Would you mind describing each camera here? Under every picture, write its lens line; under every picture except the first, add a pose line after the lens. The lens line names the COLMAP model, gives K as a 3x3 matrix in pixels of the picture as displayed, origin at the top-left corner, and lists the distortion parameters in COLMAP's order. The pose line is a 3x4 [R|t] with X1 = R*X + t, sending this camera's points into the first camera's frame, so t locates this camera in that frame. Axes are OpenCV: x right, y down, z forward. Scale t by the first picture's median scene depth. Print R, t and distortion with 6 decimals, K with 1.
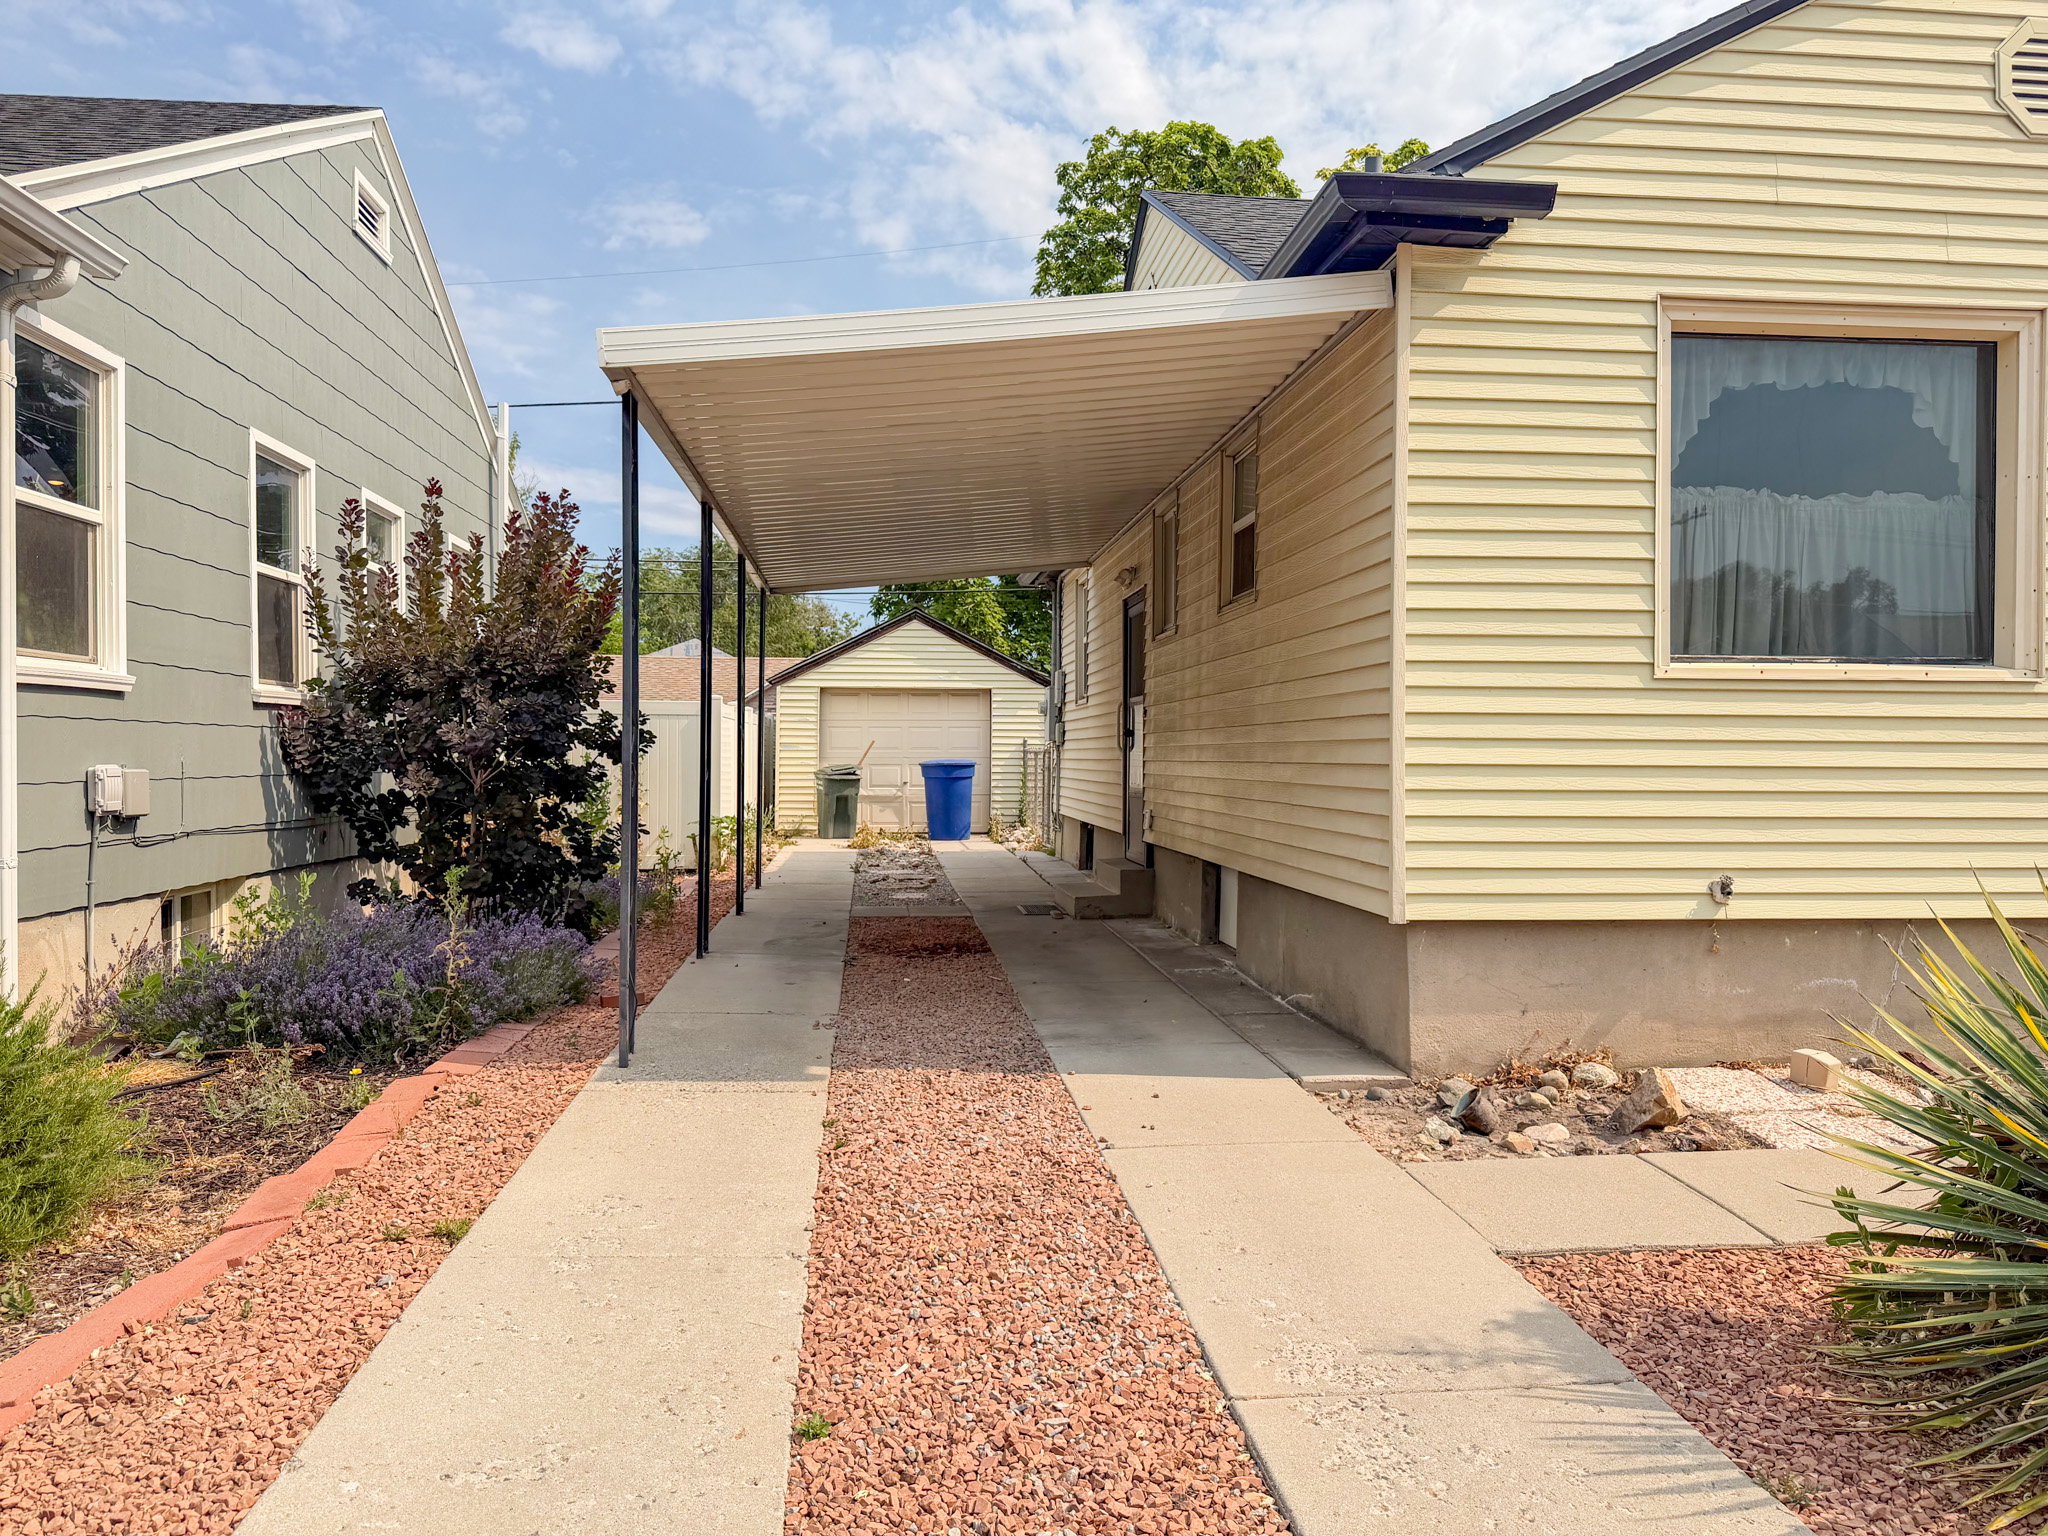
lens RADIAL K [[1439.0, 0, 1022.5], [0, 1439.0, 769.0], [0, 0, 1]] dist [0.000838, 0.002796]
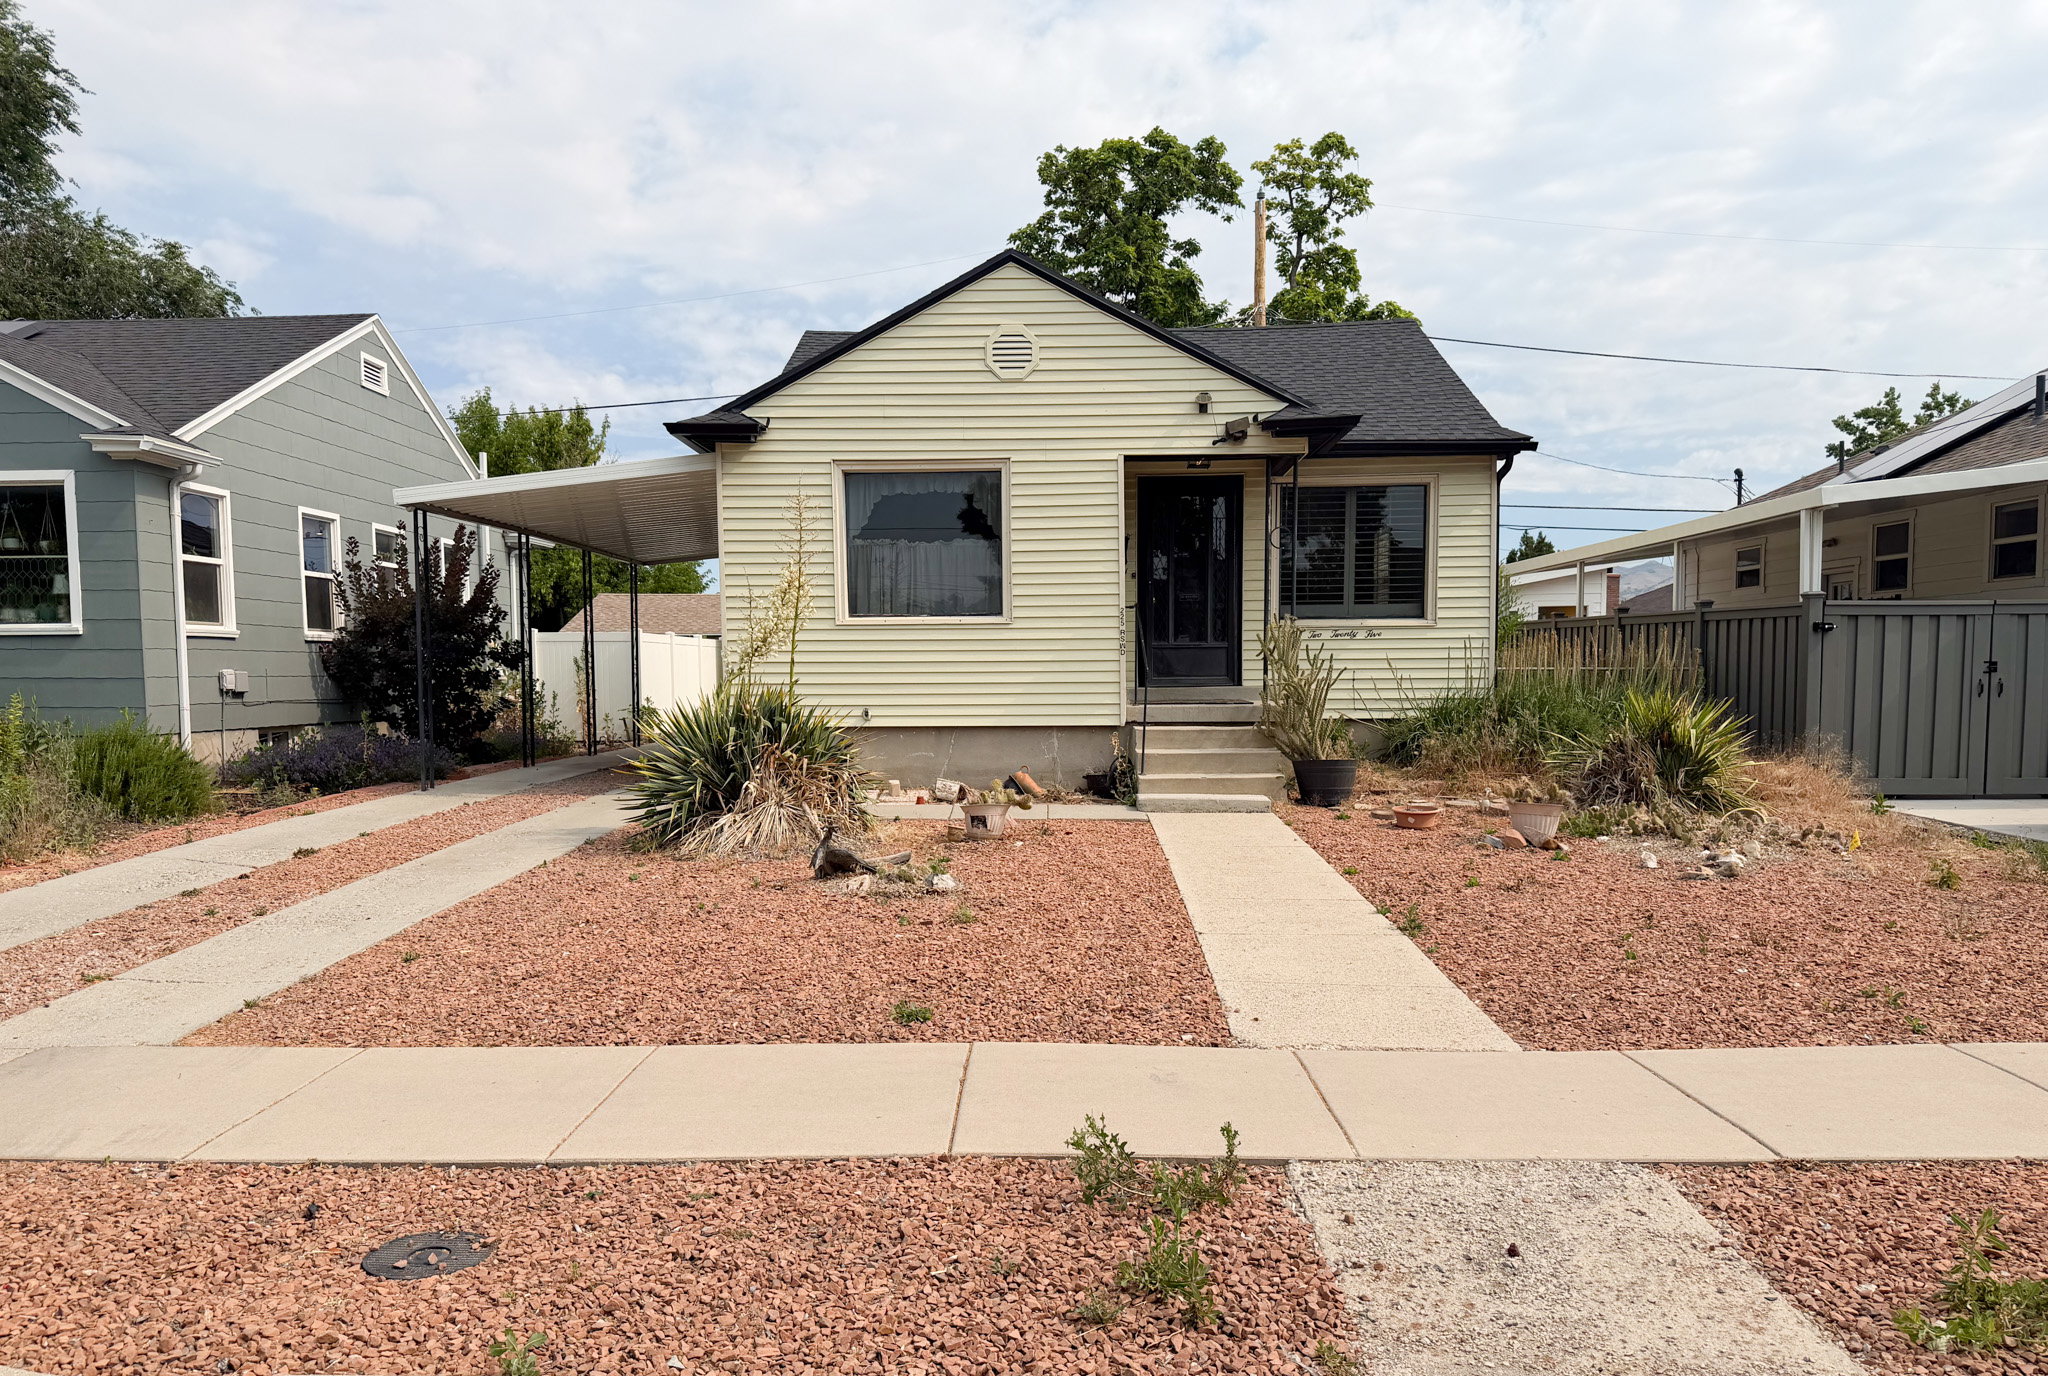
lens RADIAL K [[1405.7, 0, 1016.4], [0, 1405.7, 755.7], [0, 0, 1]] dist [0.006985, -0.000247]
pose [[0.992622, -0.005104, -0.121139, 0.722437], [0.011361, 0.998633, 0.051011, 0.027546], [0.120714, -0.052011, 0.991324, -0.886990]]
